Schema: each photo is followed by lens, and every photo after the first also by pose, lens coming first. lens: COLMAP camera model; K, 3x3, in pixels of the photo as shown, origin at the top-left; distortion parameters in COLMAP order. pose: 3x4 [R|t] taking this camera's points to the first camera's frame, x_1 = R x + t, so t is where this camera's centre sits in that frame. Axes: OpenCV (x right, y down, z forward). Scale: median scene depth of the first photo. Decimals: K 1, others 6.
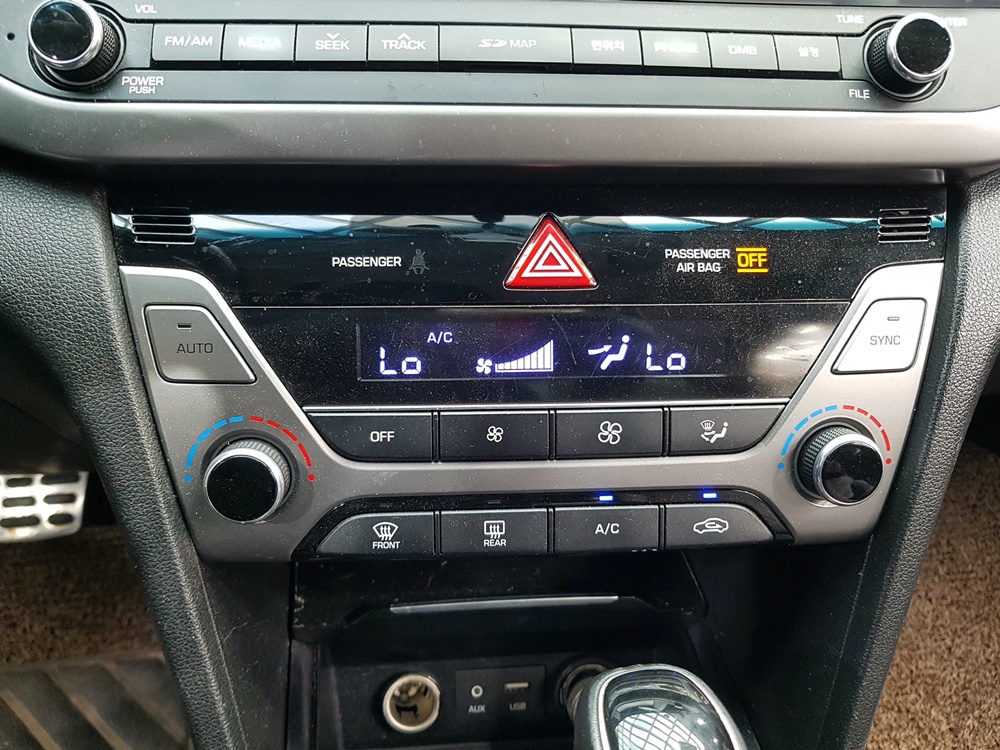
lens RADIAL K [[808.6, 0, 507.2], [0, 808.6, 378.5], [0, 0, 1]] dist [-0.027193, 0.036904]
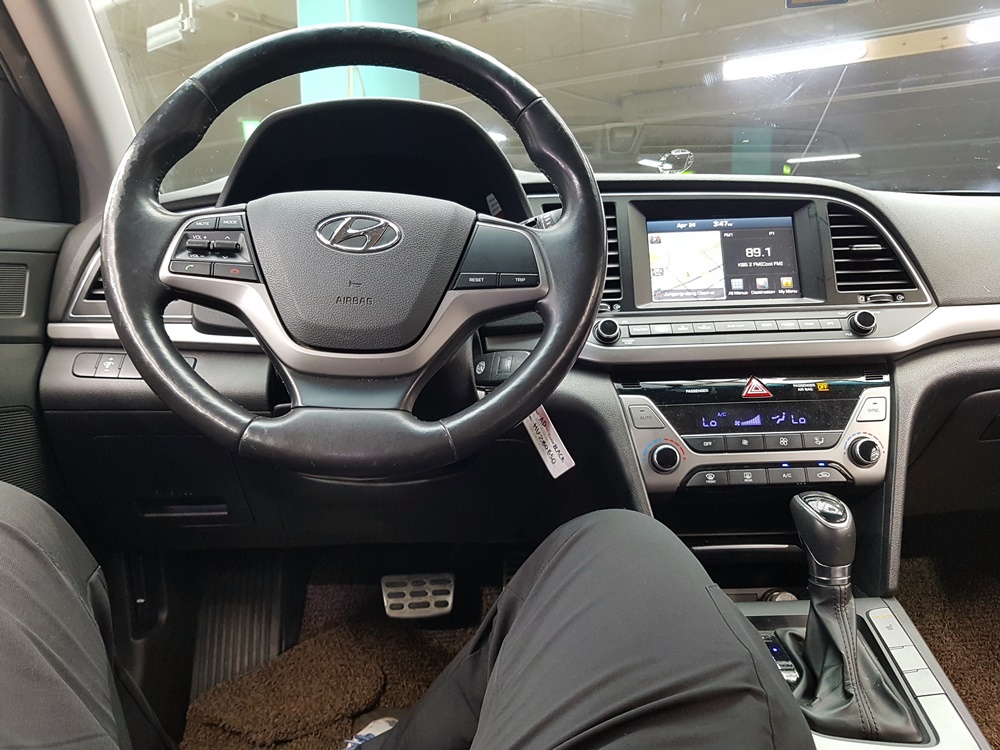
lens RADIAL K [[808.6, 0, 492.1], [0, 808.6, 379.9], [0, 0, 1]] dist [-0.027193, 0.036904]
pose [[0.994911, -0.046328, -0.089473, -0.677594], [0.008804, 0.924599, -0.380840, 0.995836], [0.100370, 0.378114, 0.920302, -1.969535]]
